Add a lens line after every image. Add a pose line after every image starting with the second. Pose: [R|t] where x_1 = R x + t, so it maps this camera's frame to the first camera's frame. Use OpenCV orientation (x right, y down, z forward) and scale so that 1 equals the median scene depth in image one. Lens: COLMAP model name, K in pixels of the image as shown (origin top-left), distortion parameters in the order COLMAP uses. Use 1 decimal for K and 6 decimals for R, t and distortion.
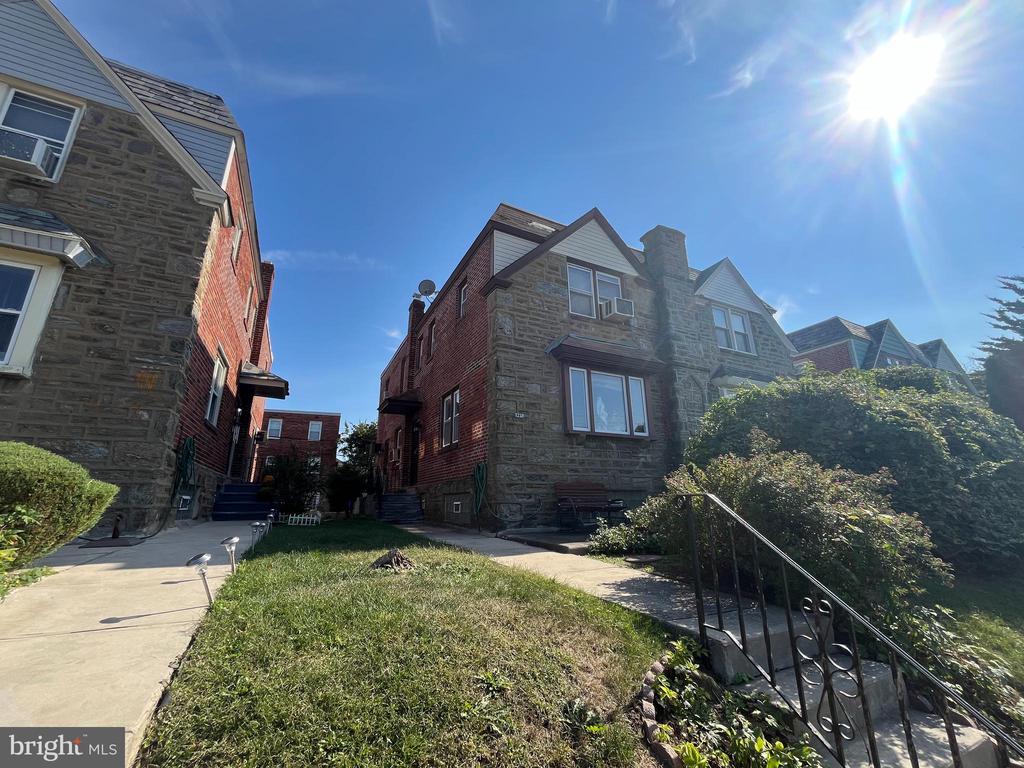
lens RADIAL K [[416.7, 0, 512.0], [0, 416.7, 384.0], [0, 0, 1]] dist [-0.003727, -0.000290]
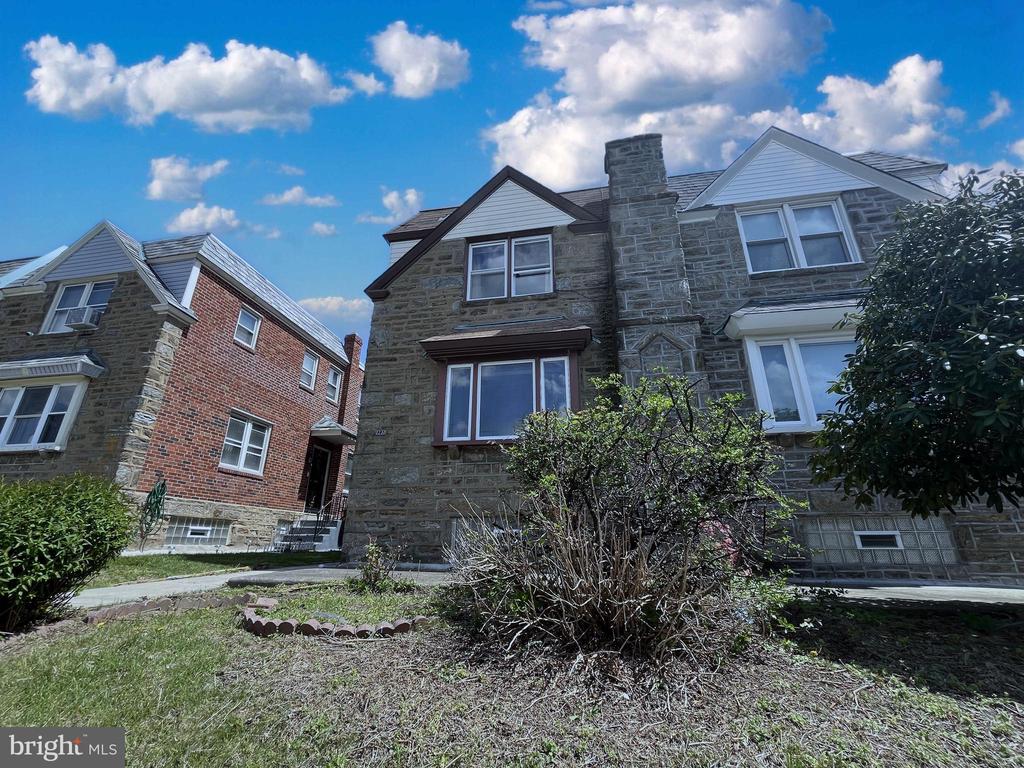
lens RADIAL K [[436.5, 0, 512.0], [0, 436.5, 384.0], [0, 0, 1]] dist [-0.001431, -0.000107]
pose [[0.791094, -0.198061, -0.578742, 0.766464], [0.155425, 0.980162, -0.122985, 0.126508], [0.591619, 0.007342, 0.806184, 0.395702]]
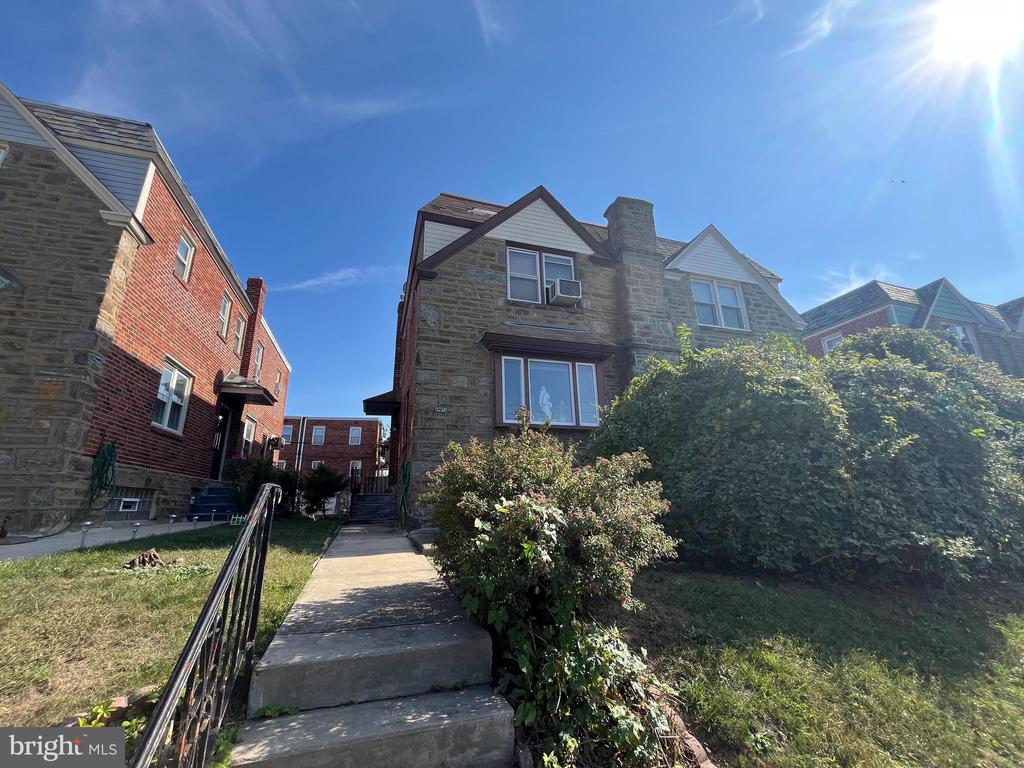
lens RADIAL K [[416.7, 0, 512.0], [0, 416.7, 384.0], [0, 0, 1]] dist [-0.003727, -0.000290]
pose [[0.987514, -0.054955, -0.147633, 0.310014], [0.055076, 0.998477, -0.003269, 0.027464], [0.147588, -0.004903, 0.989037, 0.073910]]
